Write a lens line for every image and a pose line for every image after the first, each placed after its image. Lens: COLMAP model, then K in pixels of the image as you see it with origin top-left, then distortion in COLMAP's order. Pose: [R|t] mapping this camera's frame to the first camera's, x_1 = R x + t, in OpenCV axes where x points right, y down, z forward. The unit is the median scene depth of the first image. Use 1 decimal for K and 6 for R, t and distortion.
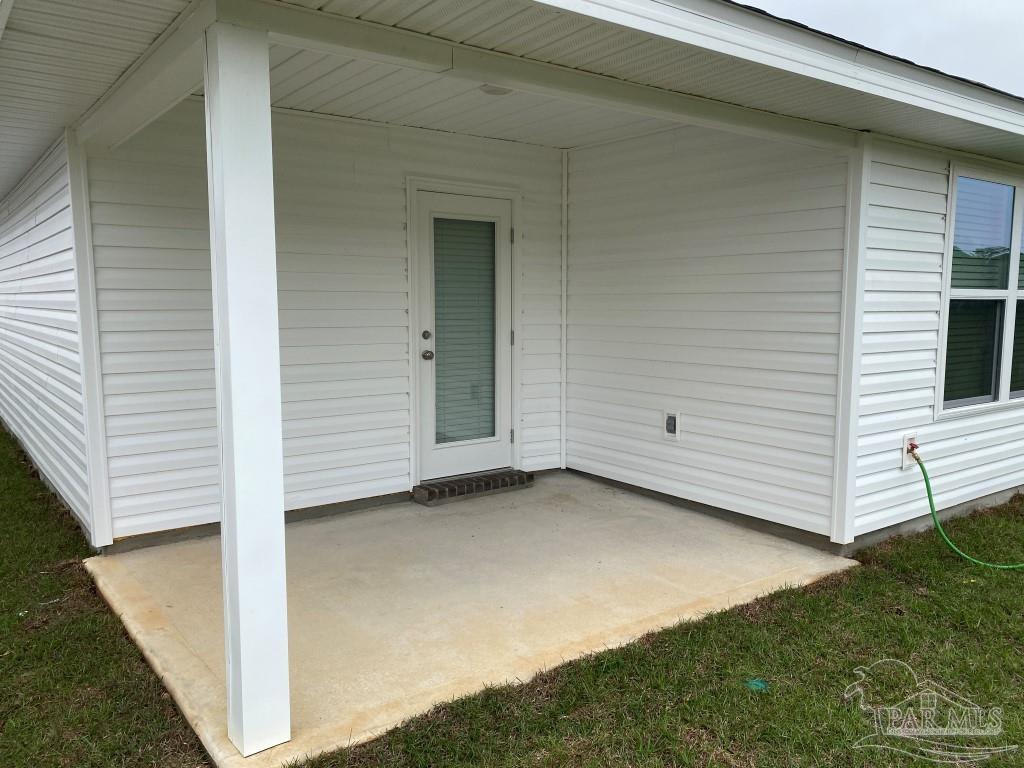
lens RADIAL K [[801.8, 0, 518.6], [0, 801.8, 380.4], [0, 0, 1]] dist [0.083779, -0.114960]
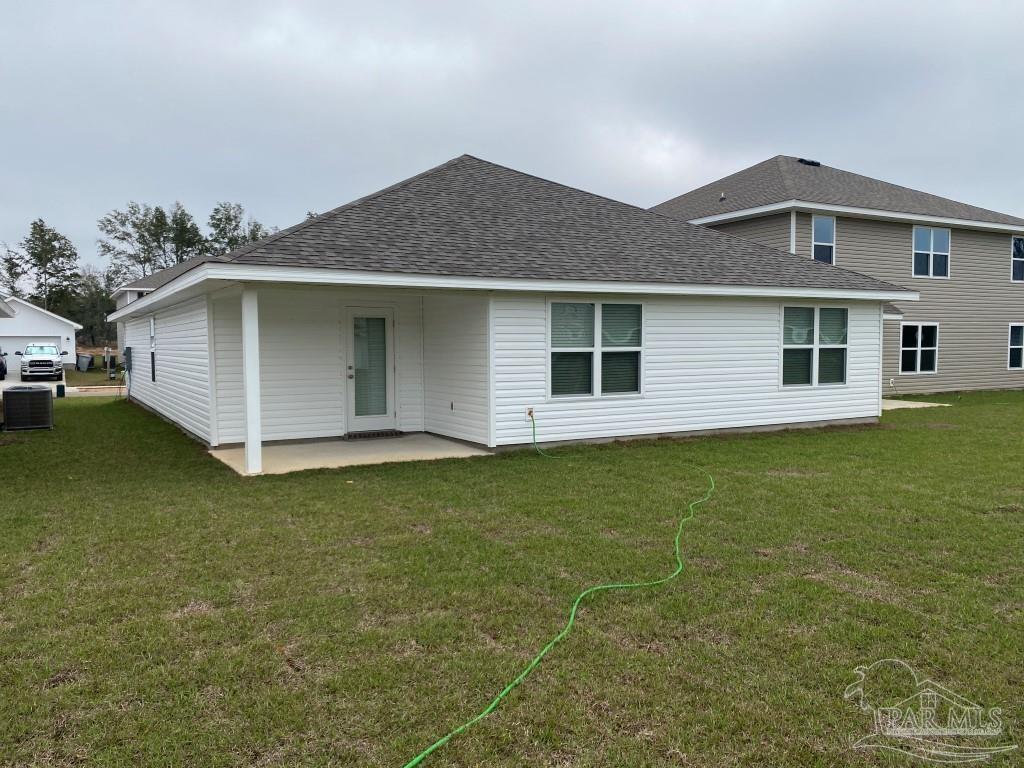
lens RADIAL K [[801.8, 0, 518.6], [0, 801.8, 380.4], [0, 0, 1]] dist [0.083779, -0.114960]
pose [[0.992049, -0.001824, -0.125837, 0.656780], [-0.005258, 0.998421, -0.055920, 0.106463], [0.125740, 0.056137, 0.990474, -1.227334]]
